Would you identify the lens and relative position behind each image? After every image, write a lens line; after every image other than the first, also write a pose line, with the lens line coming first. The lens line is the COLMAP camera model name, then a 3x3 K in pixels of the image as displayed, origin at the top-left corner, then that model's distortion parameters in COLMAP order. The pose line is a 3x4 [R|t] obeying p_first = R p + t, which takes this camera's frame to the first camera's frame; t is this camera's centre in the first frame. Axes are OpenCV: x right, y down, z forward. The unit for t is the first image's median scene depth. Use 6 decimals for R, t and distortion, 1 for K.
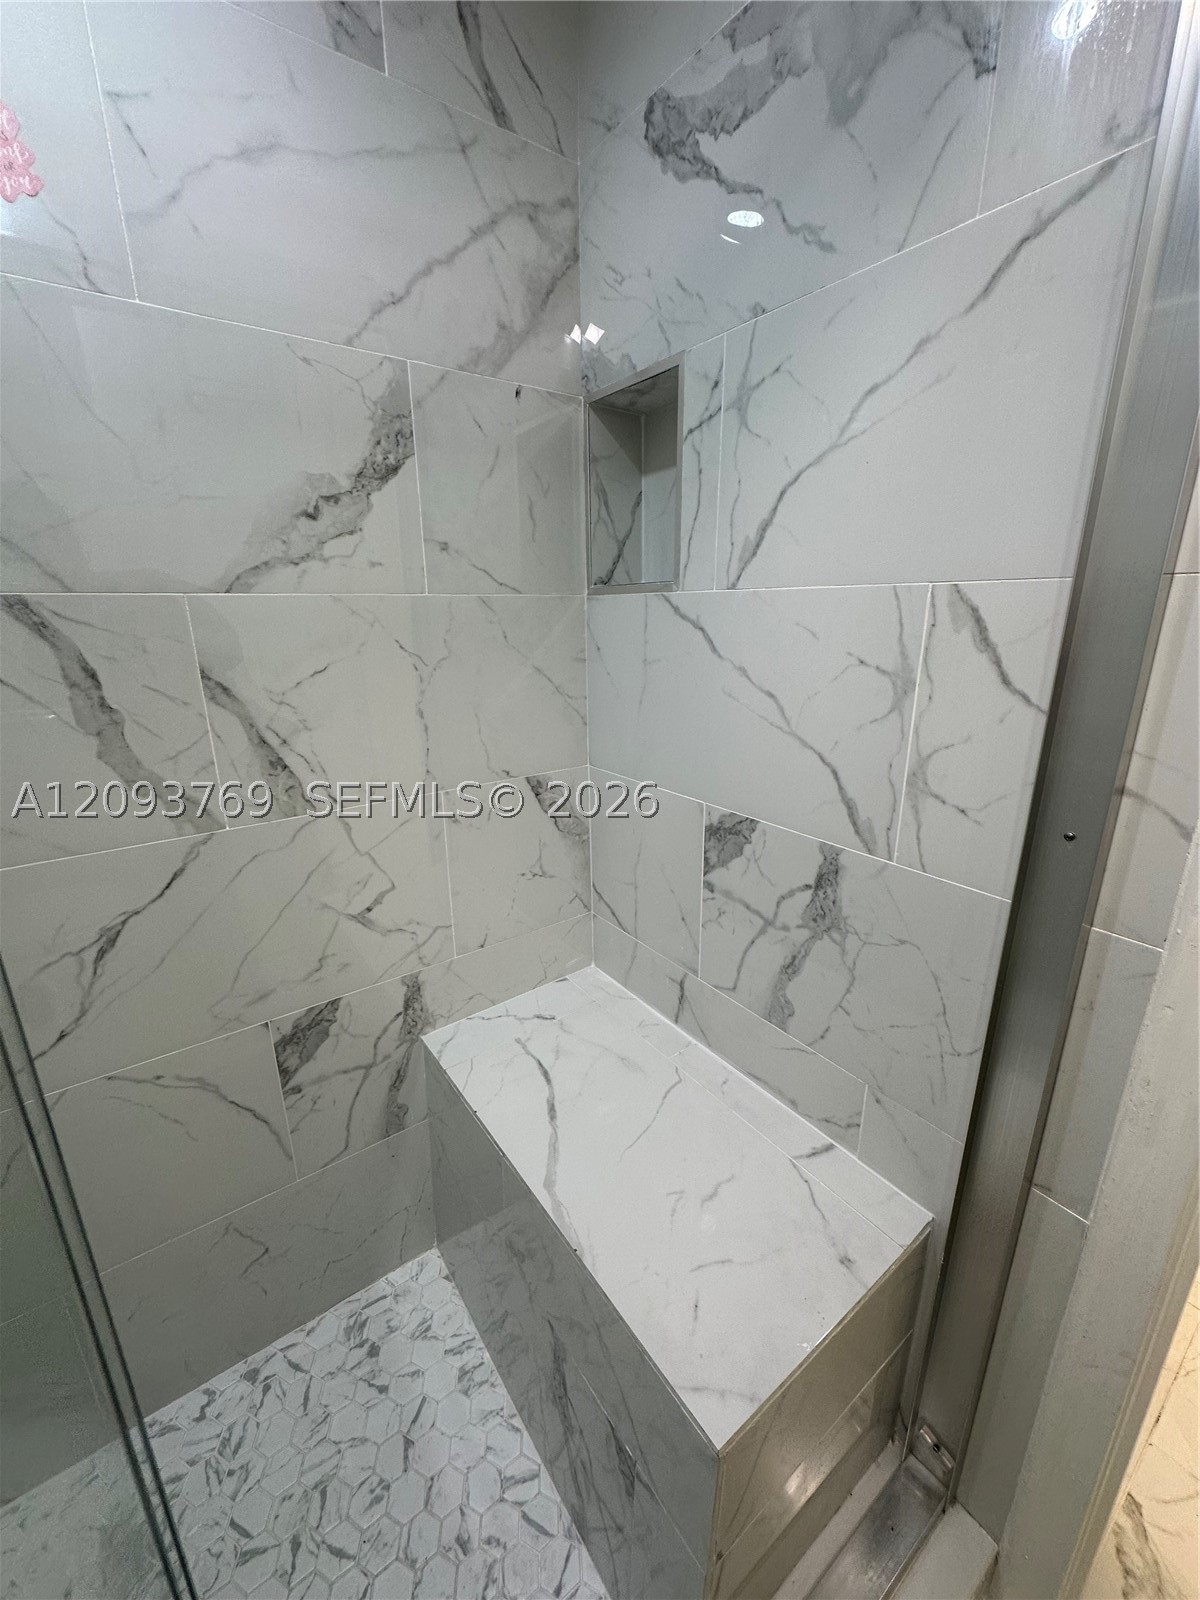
lens RADIAL K [[642.4, 0, 595.1], [0, 642.4, 796.3], [0, 0, 1]] dist [-0.007682, 0.001580]
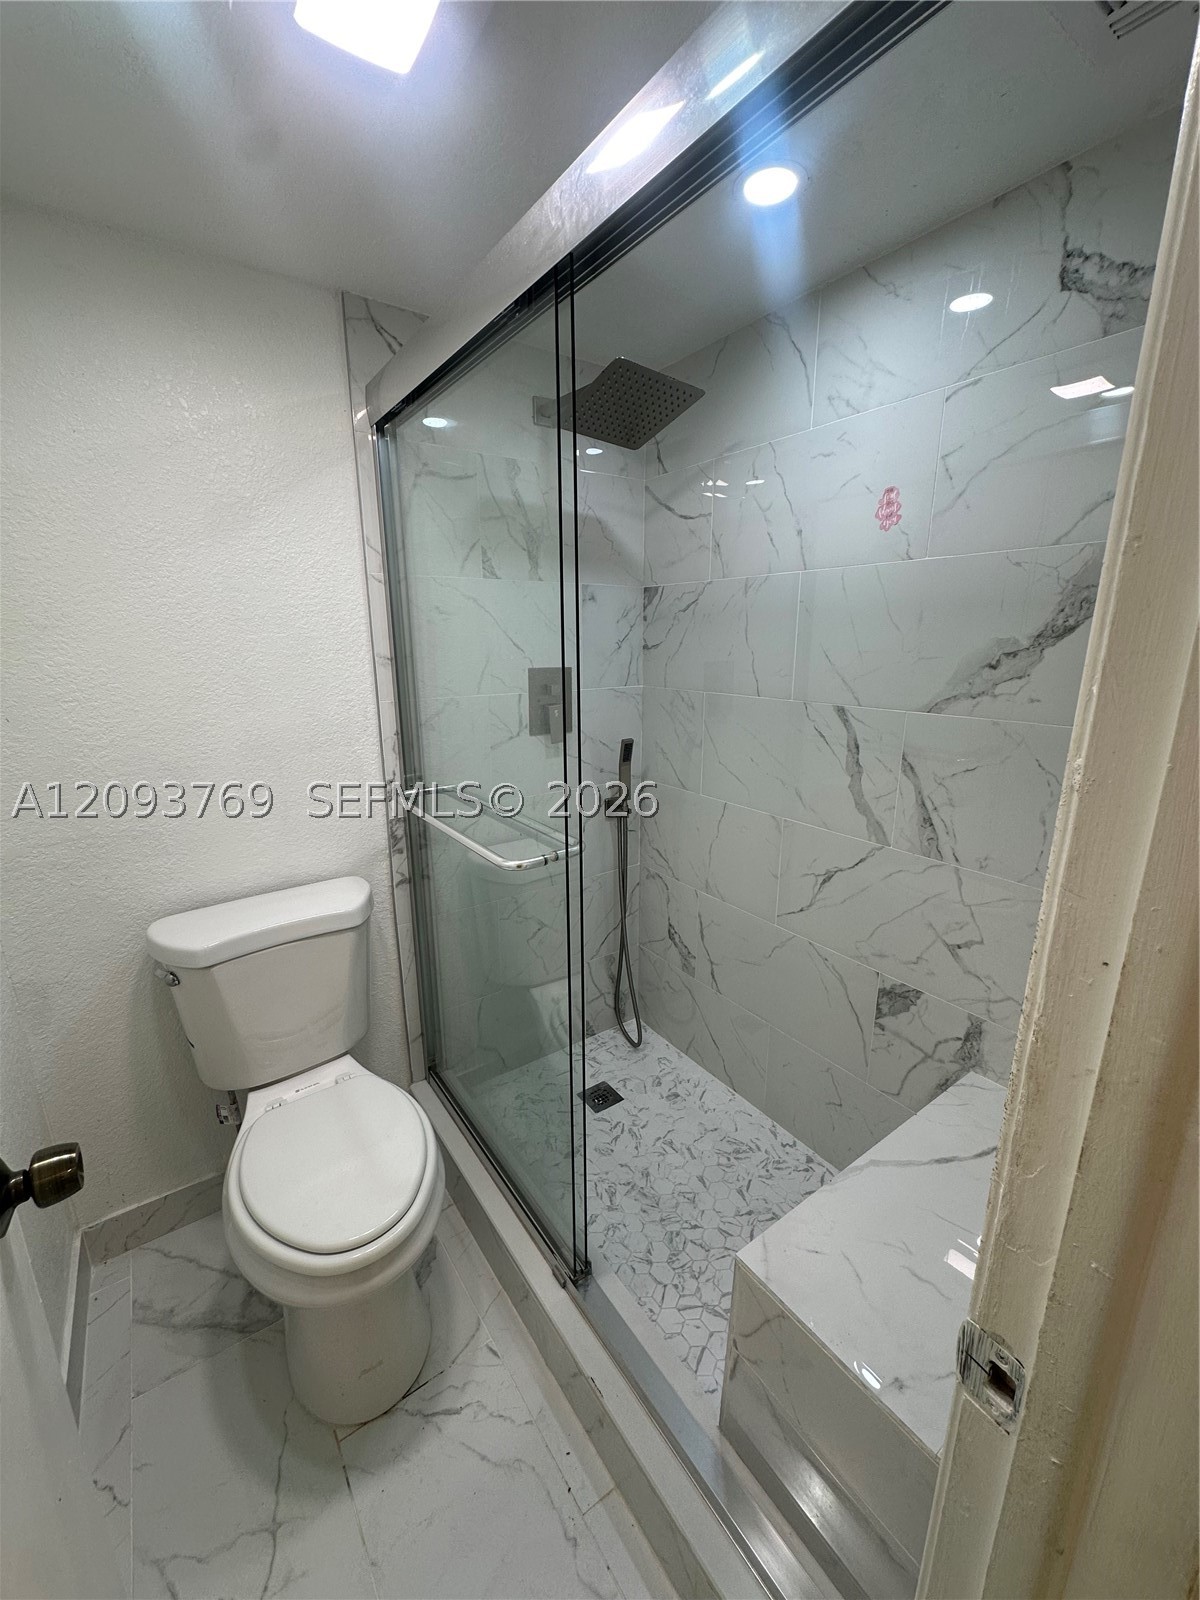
lens RADIAL K [[642.4, 0, 593.0], [0, 642.4, 798.6], [0, 0, 1]] dist [-0.007682, 0.001580]
pose [[-0.024010, 0.253408, -0.967062, 1.032549], [-0.276834, 0.927827, 0.250000, -0.272435], [0.960618, 0.273718, 0.047874, 0.150465]]
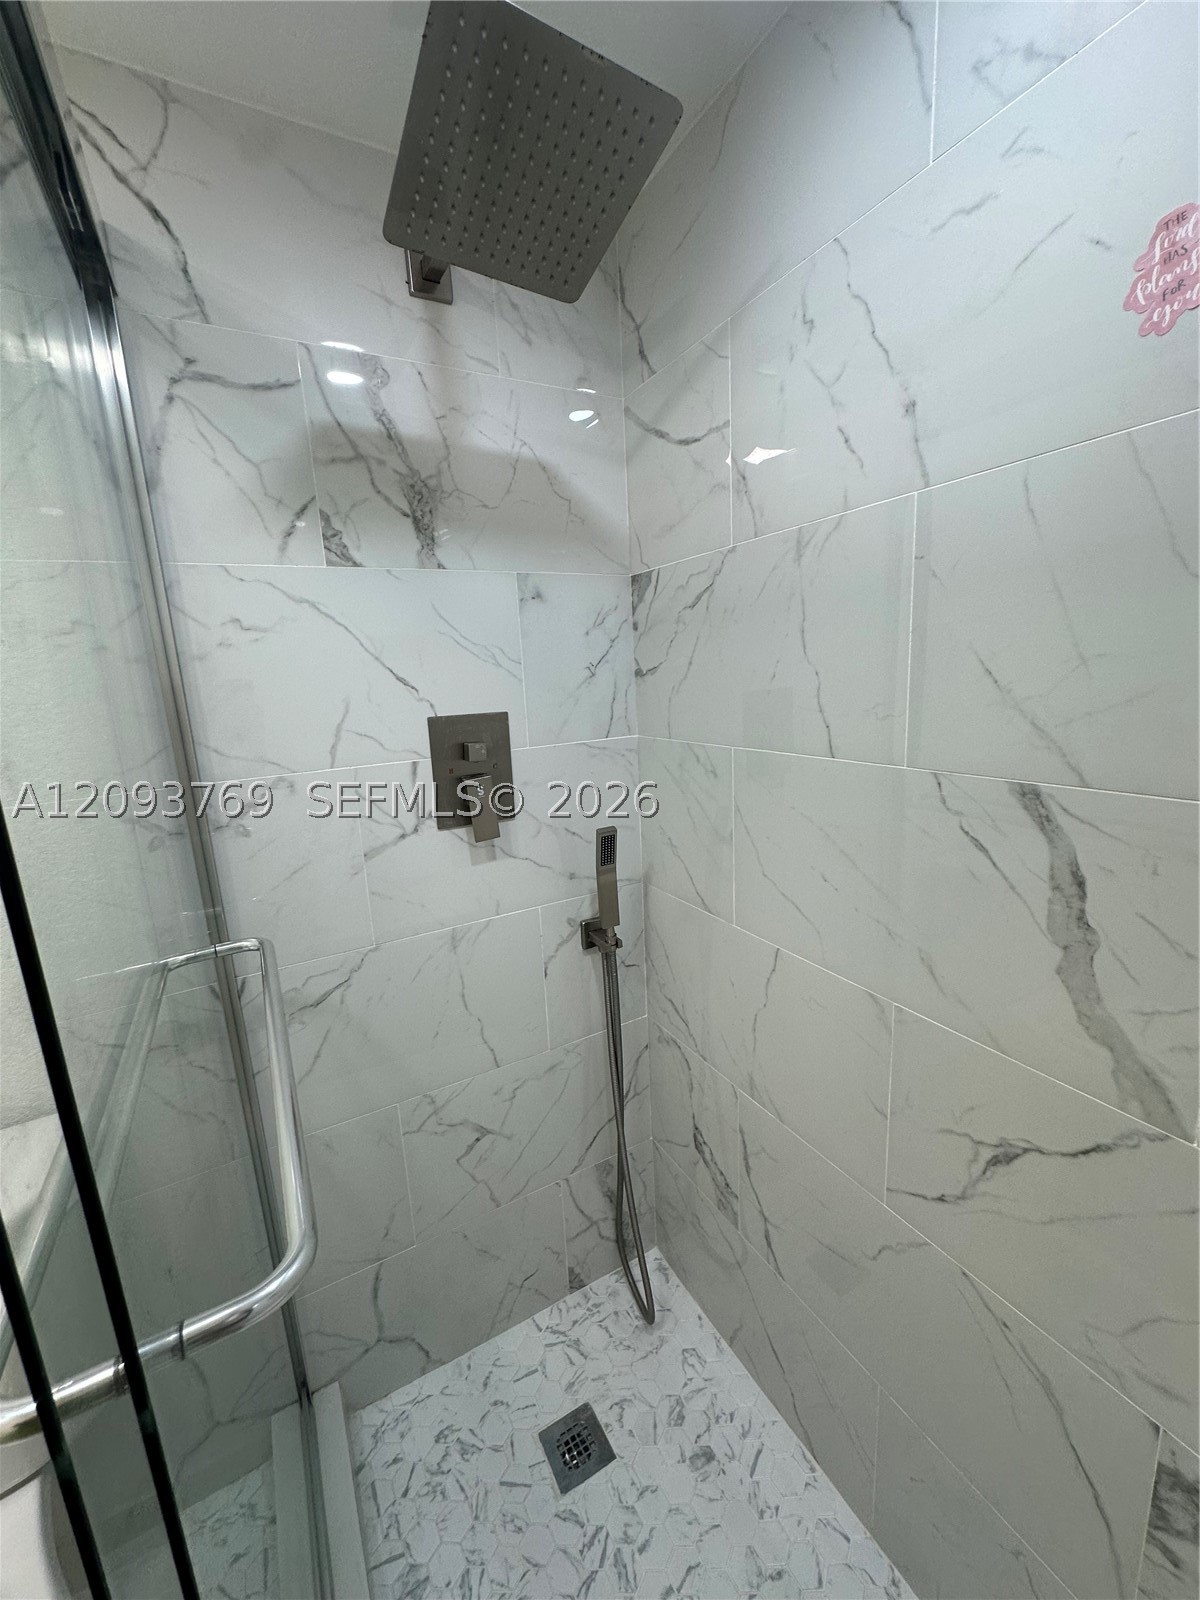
lens RADIAL K [[642.4, 0, 598.0], [0, 642.4, 801.1], [0, 0, 1]] dist [-0.007682, 0.001580]
pose [[-0.119762, 0.212308, -0.969836, 0.052246], [-0.228523, 0.944741, 0.235034, -0.298678], [0.966144, 0.249778, -0.064626, 0.378507]]
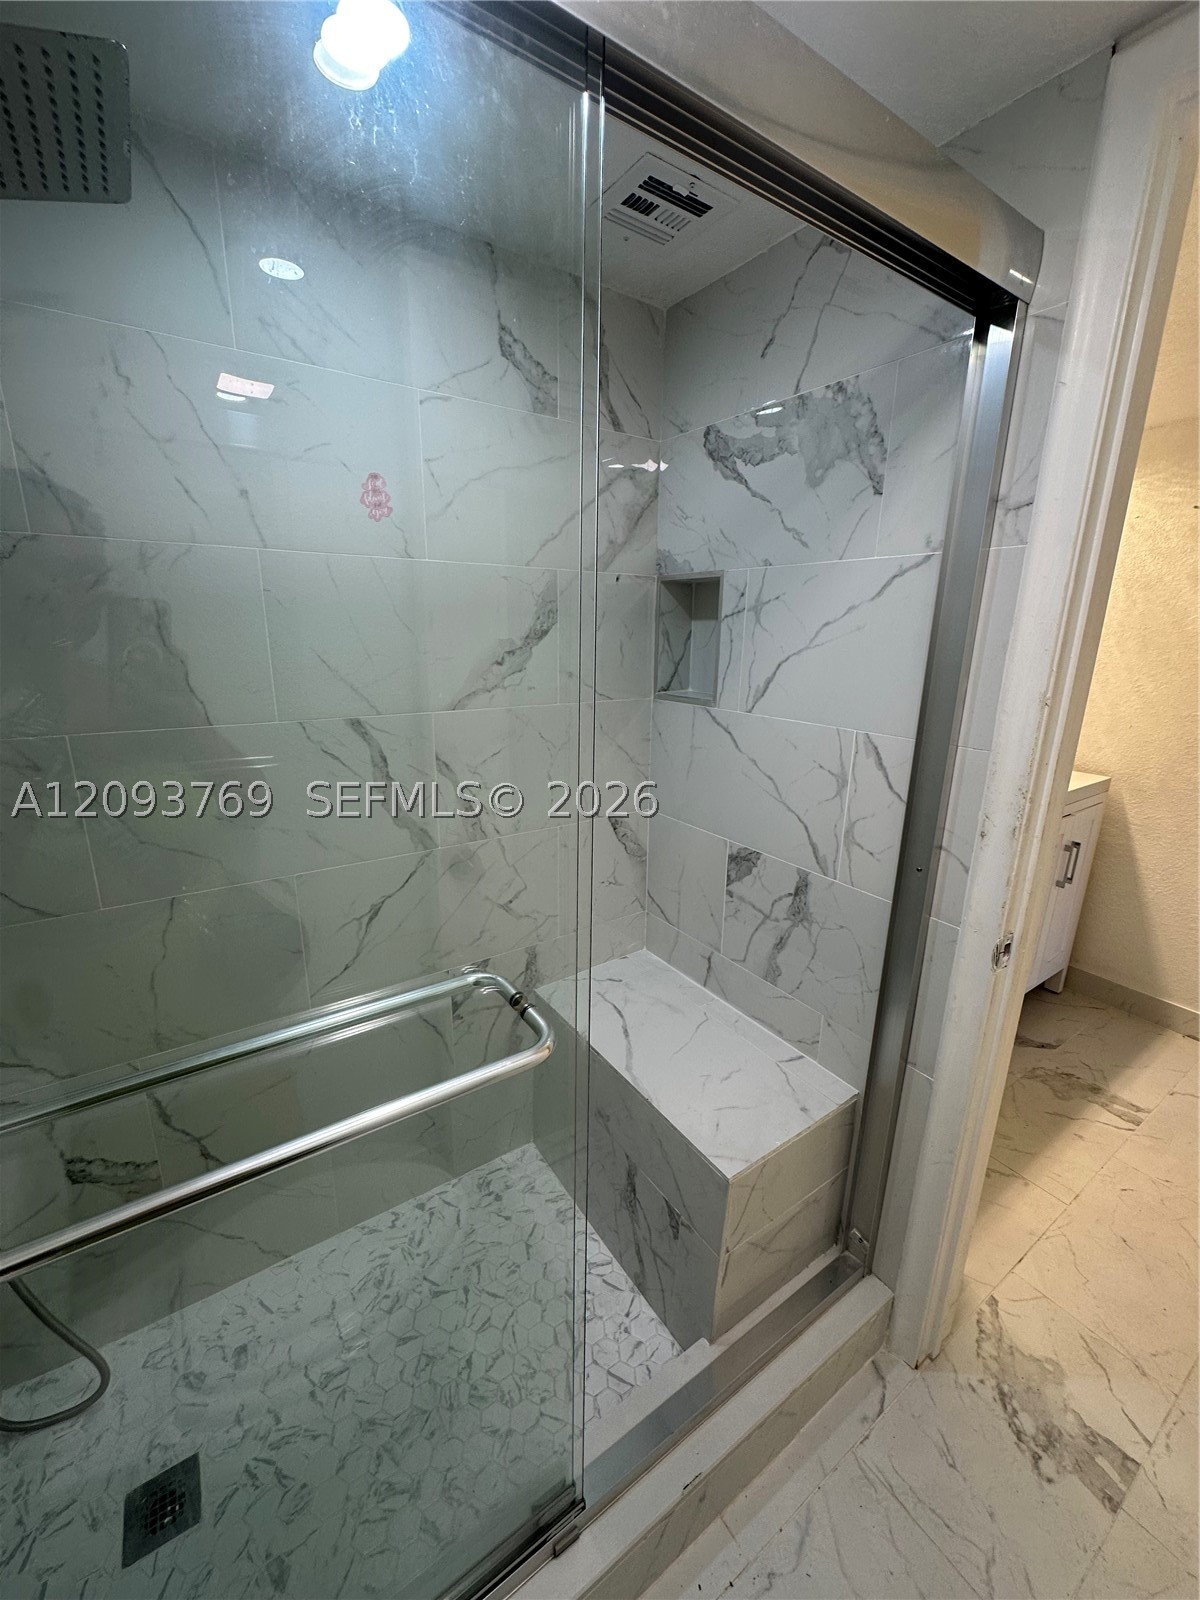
lens RADIAL K [[642.4, 0, 603.6], [0, 642.4, 794.8], [0, 0, 1]] dist [-0.007682, 0.001580]
pose [[0.999410, 0.030993, -0.014769, -0.133193], [-0.031388, 0.999134, -0.027310, -0.055620], [0.013910, 0.027758, 0.999518, -0.668234]]
